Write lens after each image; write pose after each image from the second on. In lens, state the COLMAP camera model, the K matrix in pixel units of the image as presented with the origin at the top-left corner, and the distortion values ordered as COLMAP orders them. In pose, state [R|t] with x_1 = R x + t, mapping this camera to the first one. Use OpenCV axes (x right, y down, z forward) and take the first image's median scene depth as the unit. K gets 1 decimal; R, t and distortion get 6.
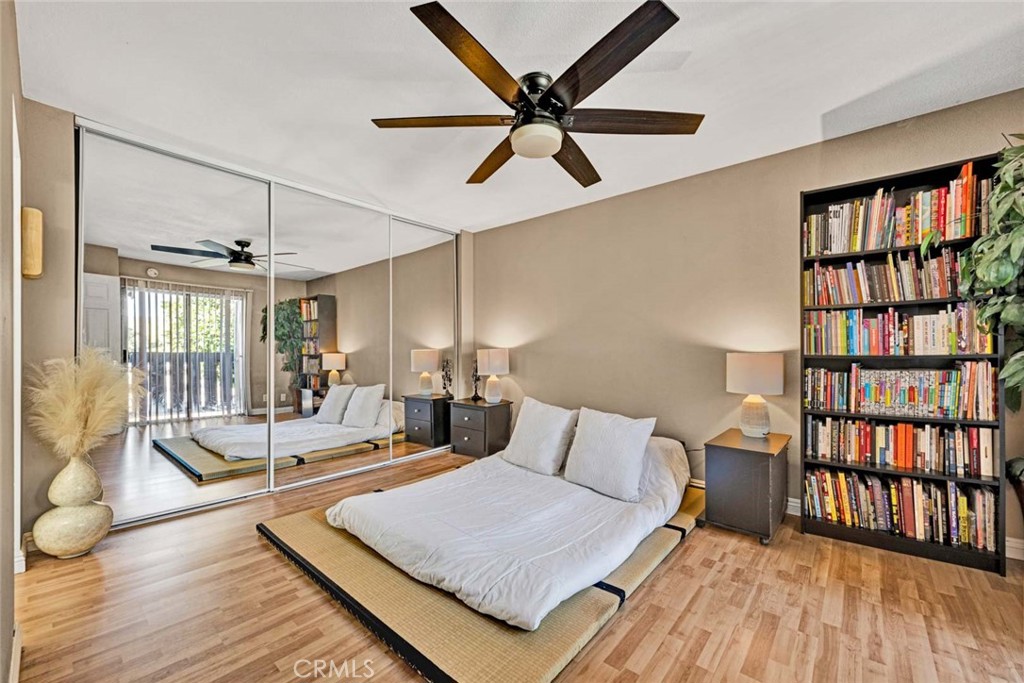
lens RADIAL K [[412.9, 0, 508.5], [0, 412.9, 345.0], [0, 0, 1]] dist [-0.007520, -0.000374]
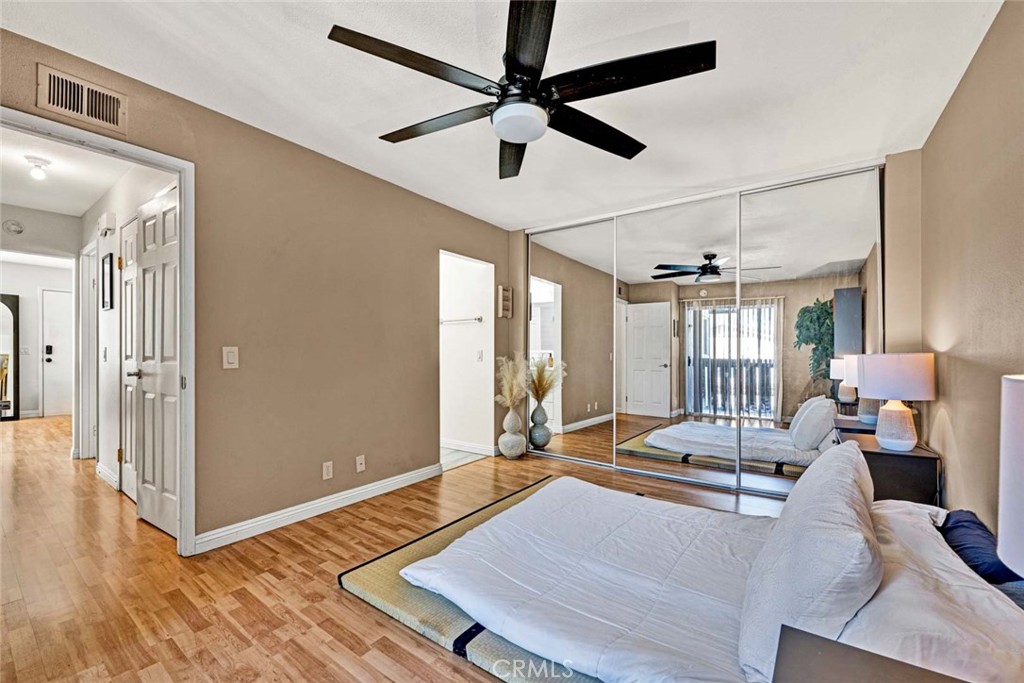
lens RADIAL K [[412.9, 0, 508.6], [0, 412.9, 351.5], [0, 0, 1]] dist [-0.007520, -0.000374]
pose [[0.080569, -0.001678, -0.996748, 0.550318], [0.009563, 0.999954, -0.000911, 0.002832], [0.996703, -0.009458, 0.080582, 0.505057]]
